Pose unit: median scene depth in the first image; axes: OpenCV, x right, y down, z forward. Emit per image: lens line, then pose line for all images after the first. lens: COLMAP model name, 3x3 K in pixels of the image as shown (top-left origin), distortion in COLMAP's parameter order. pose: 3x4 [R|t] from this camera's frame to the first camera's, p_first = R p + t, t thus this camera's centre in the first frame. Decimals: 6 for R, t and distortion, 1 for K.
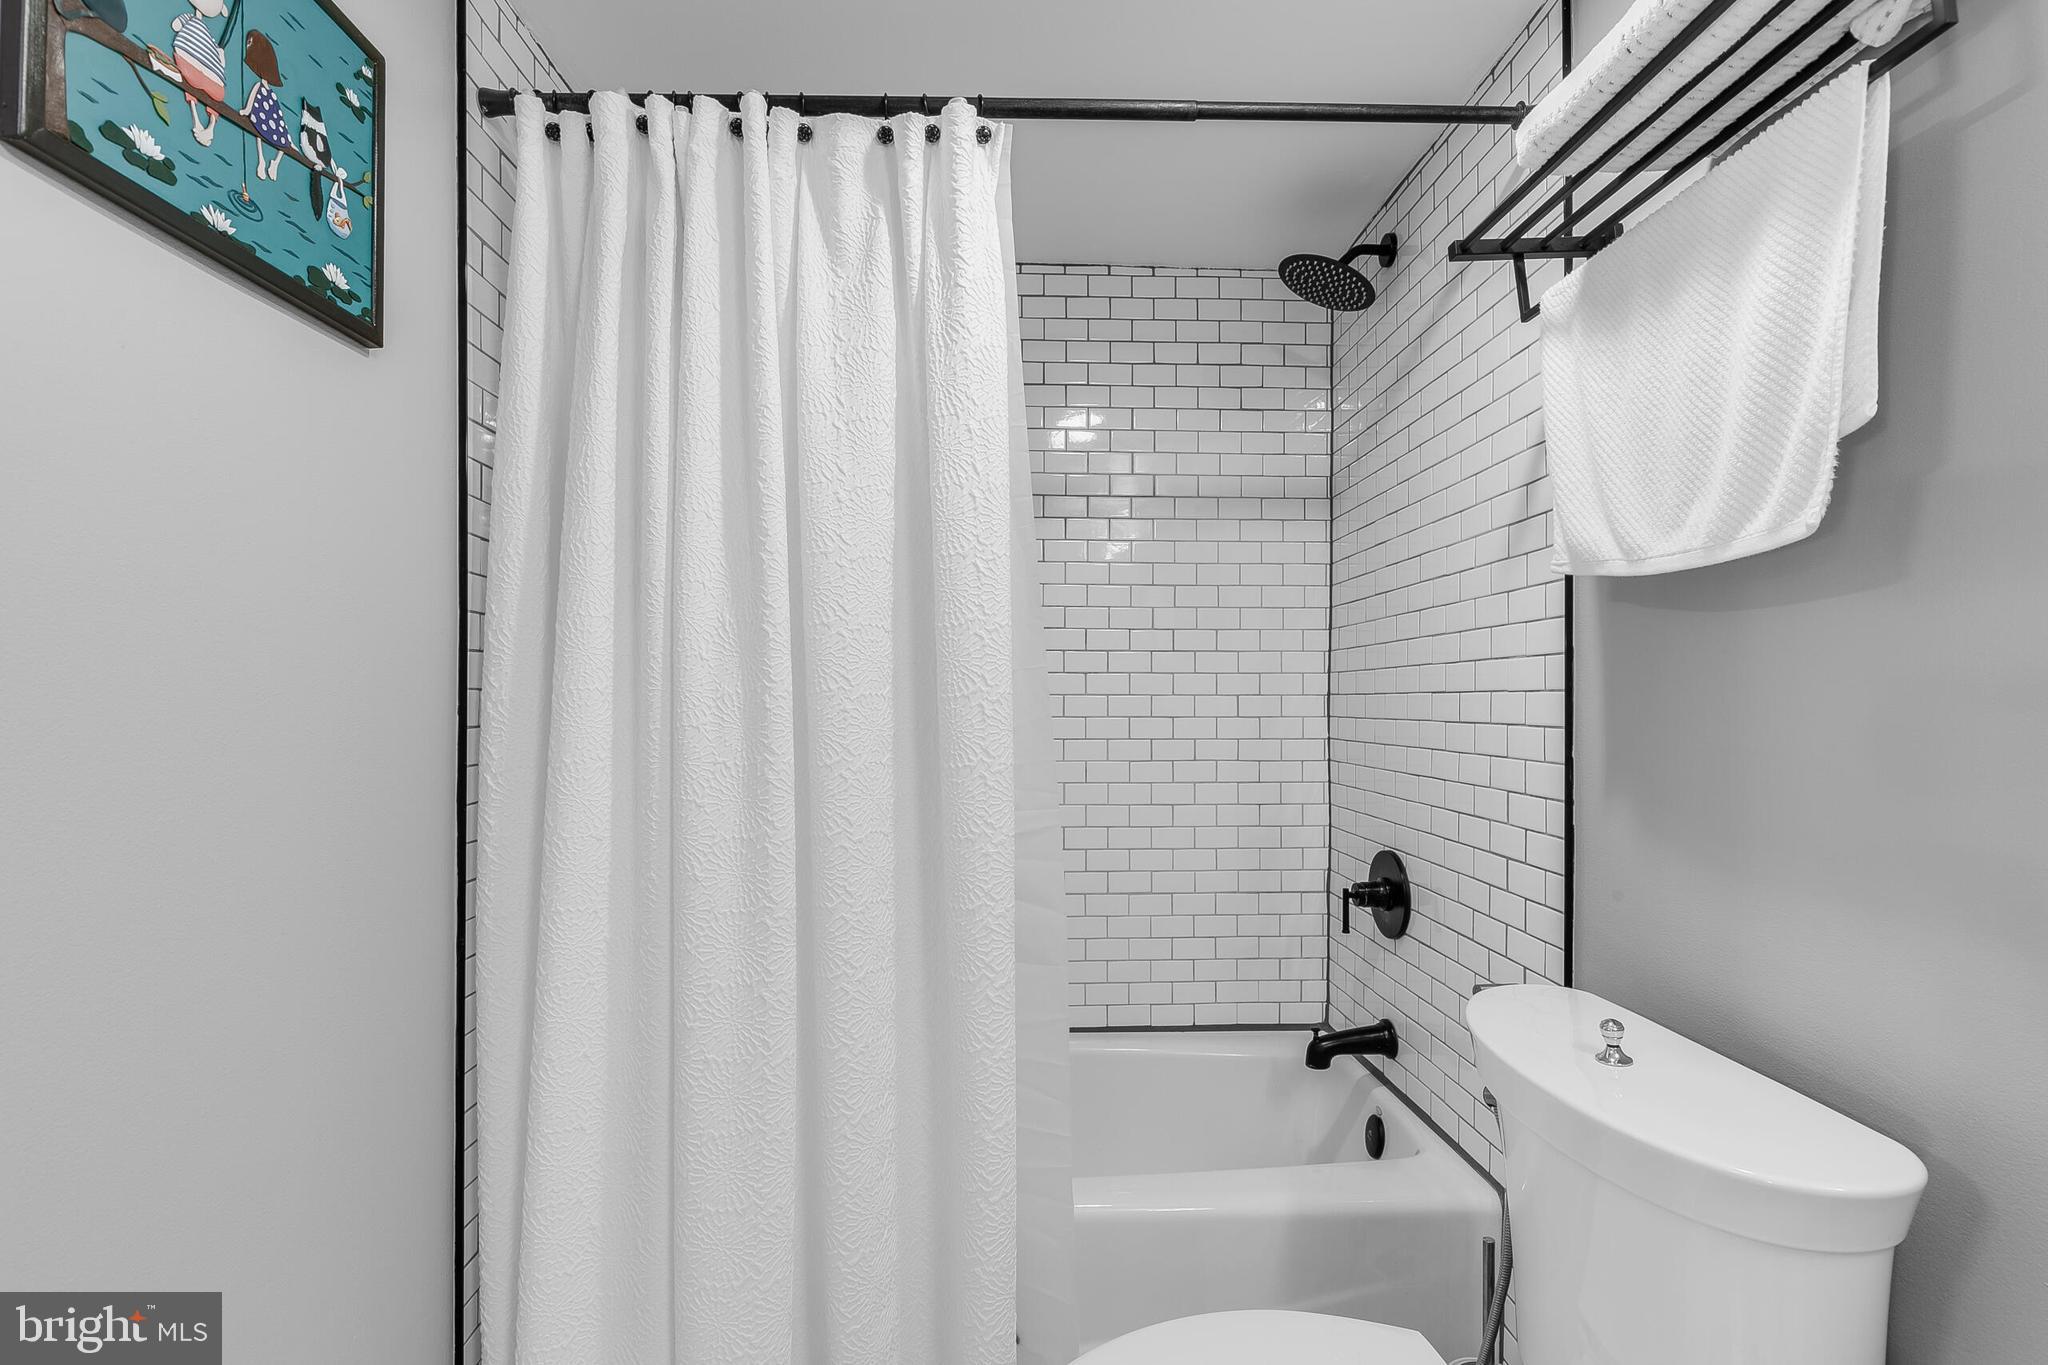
lens RADIAL K [[955.3, 0, 1023.5], [0, 955.3, 696.5], [0, 0, 1]] dist [-0.001737, -0.012385]
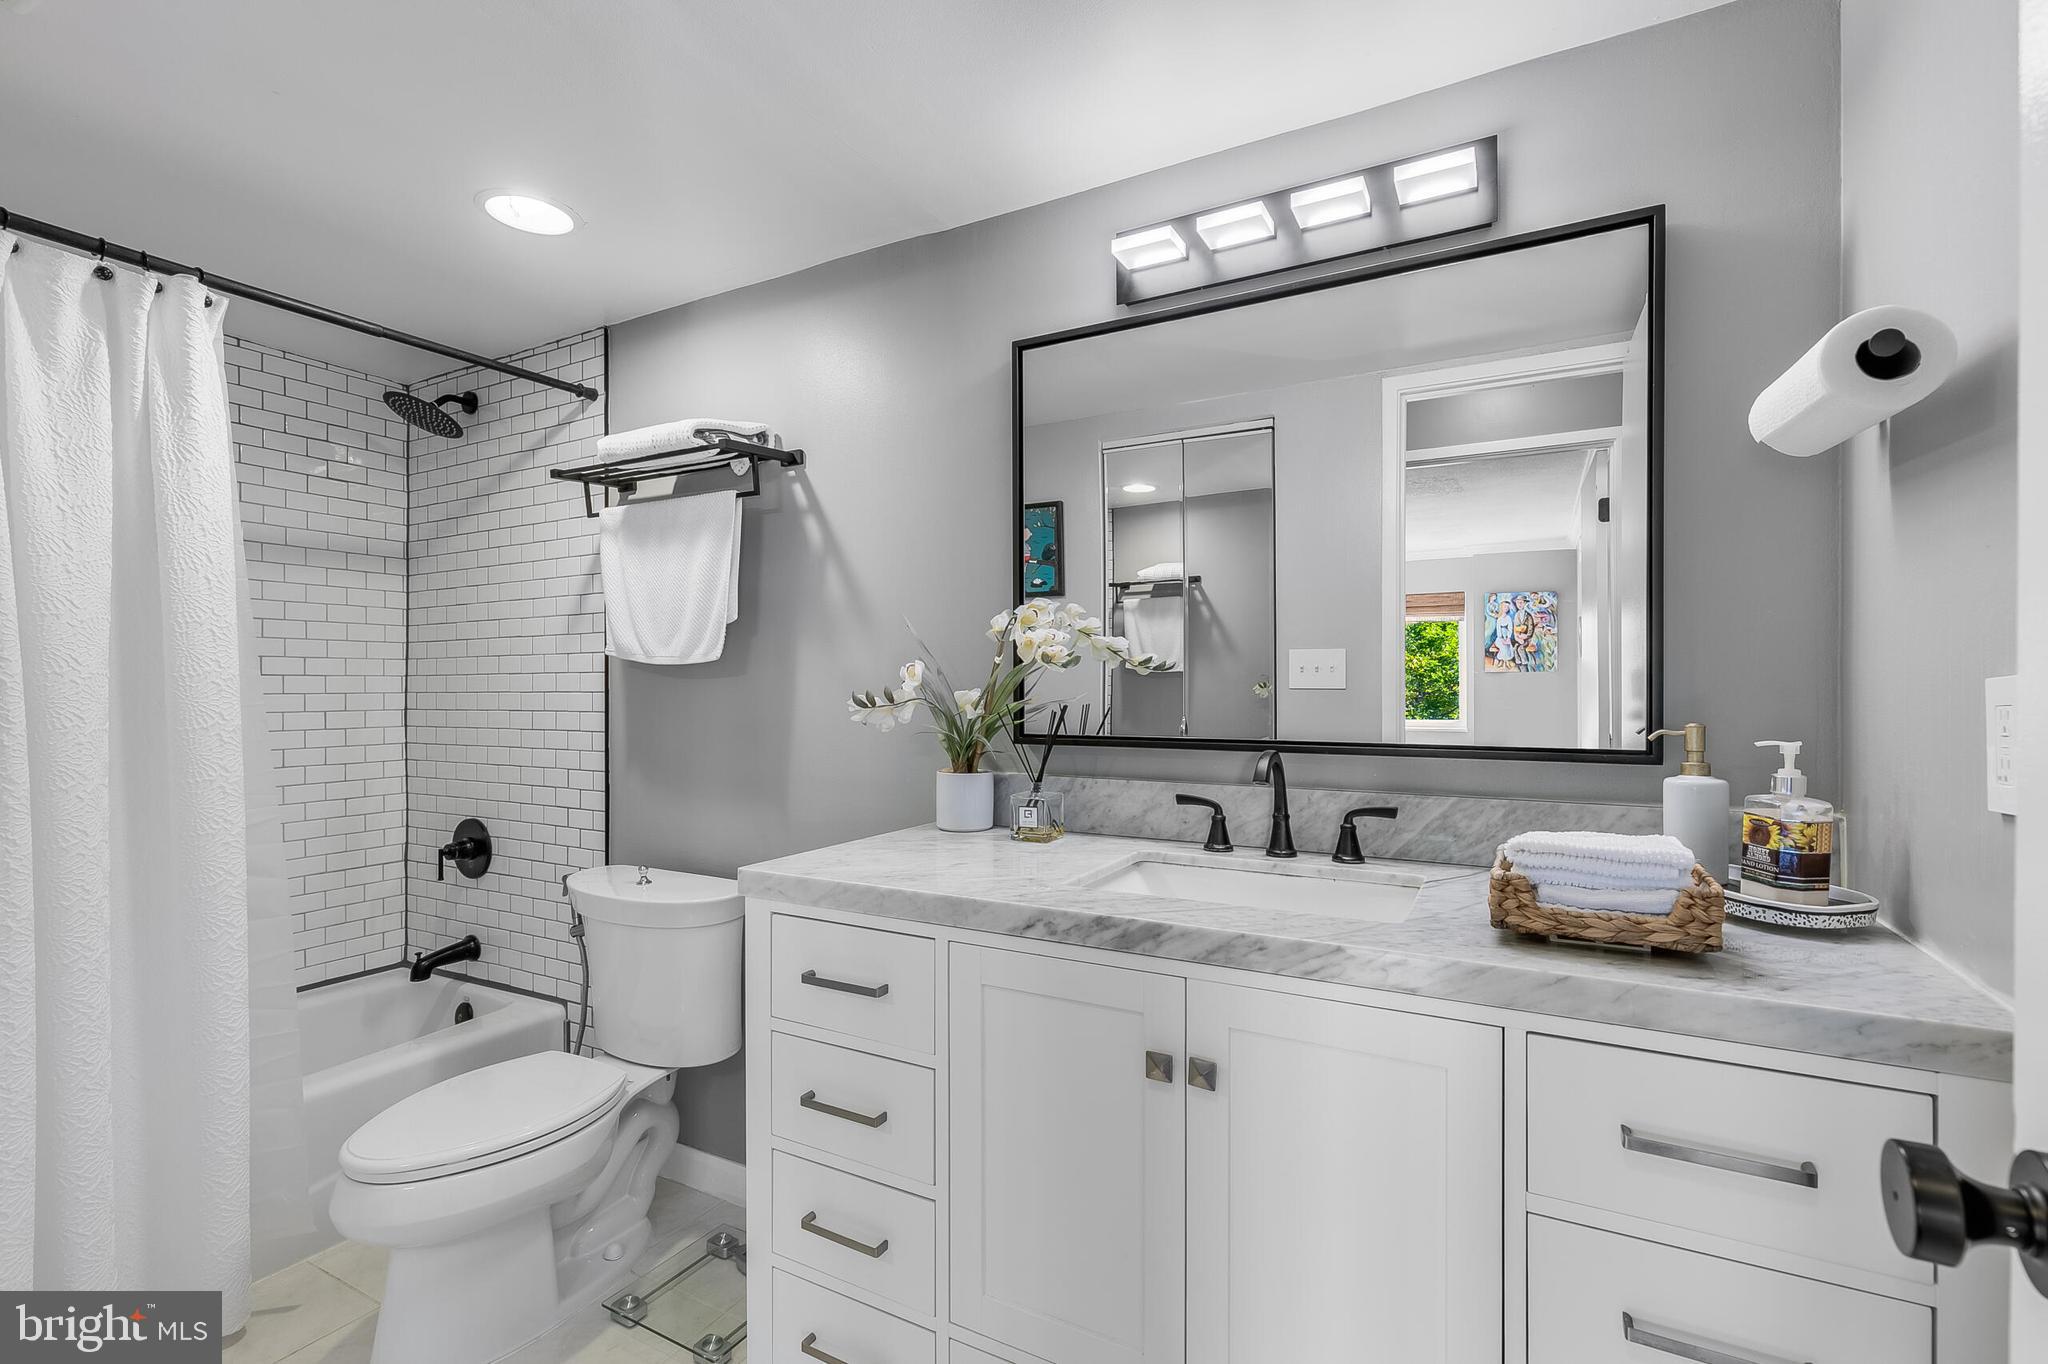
lens RADIAL K [[921.2, 0, 1020.4], [0, 921.2, 691.0], [0, 0, 1]] dist [0.014621, -0.006334]
pose [[0.514304, -0.004215, 0.857598, -0.423958], [-0.000486, 0.999986, 0.005206, -0.043238], [-0.857608, -0.003094, 0.514295, -0.472018]]
